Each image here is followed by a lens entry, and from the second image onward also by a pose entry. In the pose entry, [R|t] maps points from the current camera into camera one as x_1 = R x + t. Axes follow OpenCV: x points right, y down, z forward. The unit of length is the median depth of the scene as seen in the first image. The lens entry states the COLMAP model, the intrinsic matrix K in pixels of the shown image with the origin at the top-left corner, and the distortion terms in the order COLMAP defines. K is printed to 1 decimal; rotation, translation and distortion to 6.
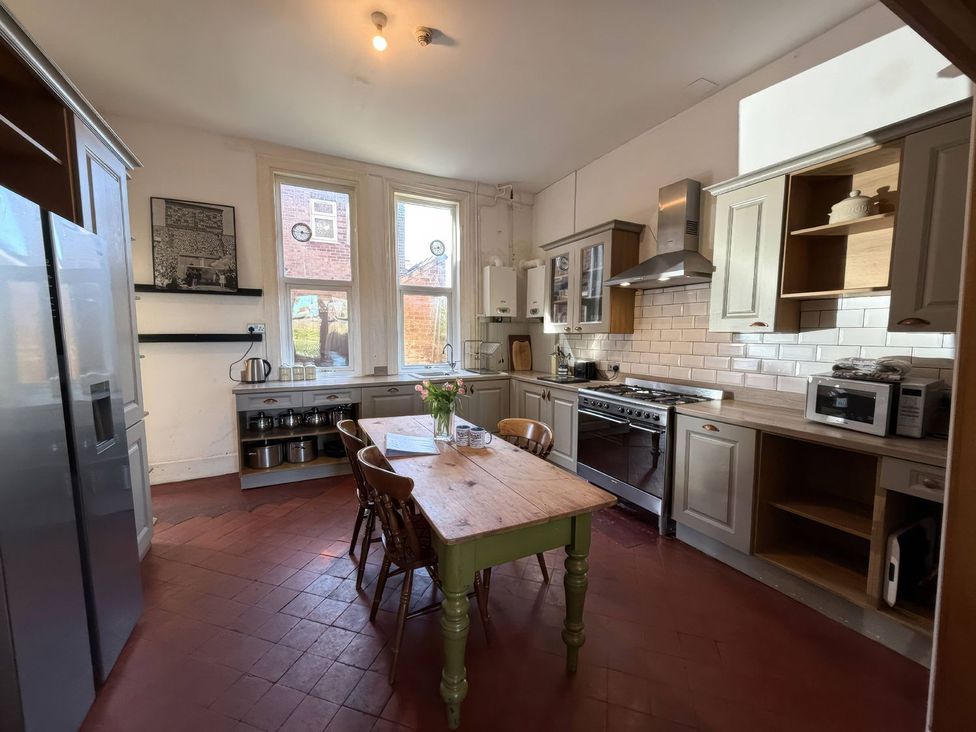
lens RADIAL K [[391.9, 0, 491.0], [0, 391.9, 368.4], [0, 0, 1]] dist [0.007252, -0.000384]
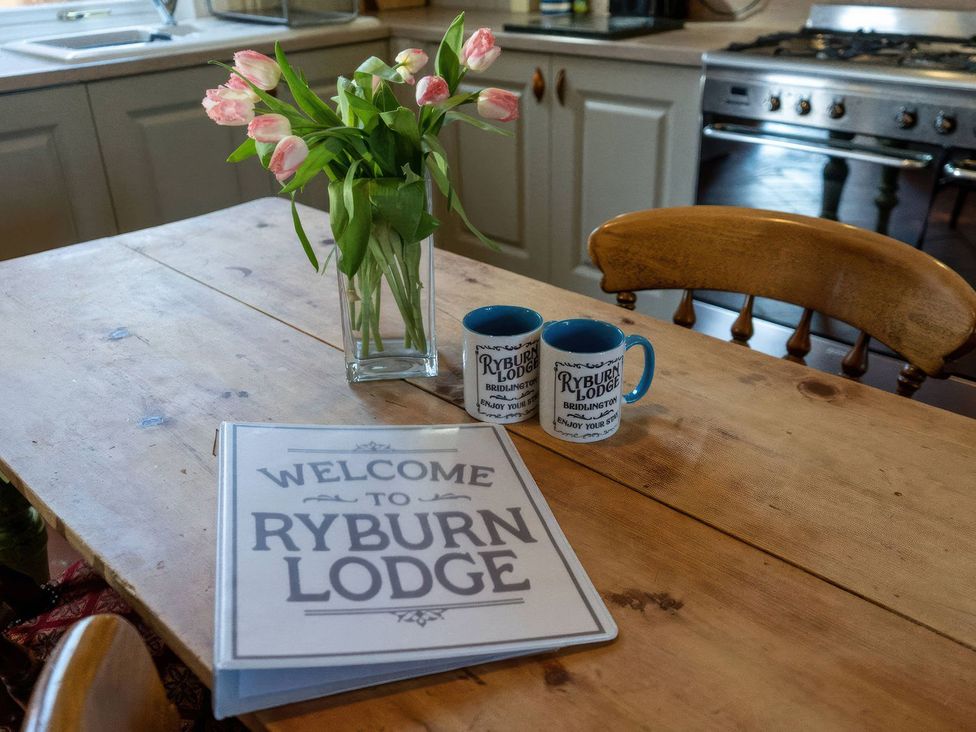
lens RADIAL K [[883.4, 0, 492.1], [0, 883.4, 362.9], [0, 0, 1]] dist [-0.001954, 0.024049]
pose [[0.944716, -0.171206, 0.279645, -0.159308], [0.057742, 0.926396, 0.372096, 0.015391], [-0.322767, -0.335378, 0.885067, 0.485329]]
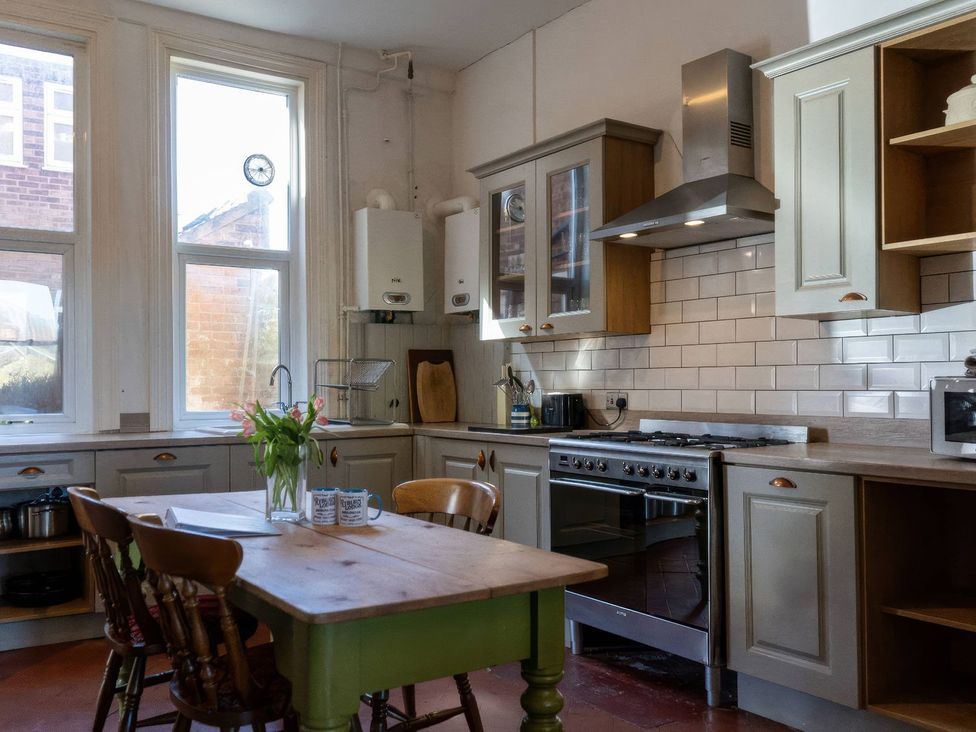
lens RADIAL K [[883.4, 0, 483.9], [0, 883.4, 367.3], [0, 0, 1]] dist [-0.001954, 0.024049]
pose [[0.991114, -0.009951, 0.132644, -0.013081], [0.023776, 0.994391, -0.103056, 0.088767], [-0.130875, 0.105294, 0.985792, -0.145893]]
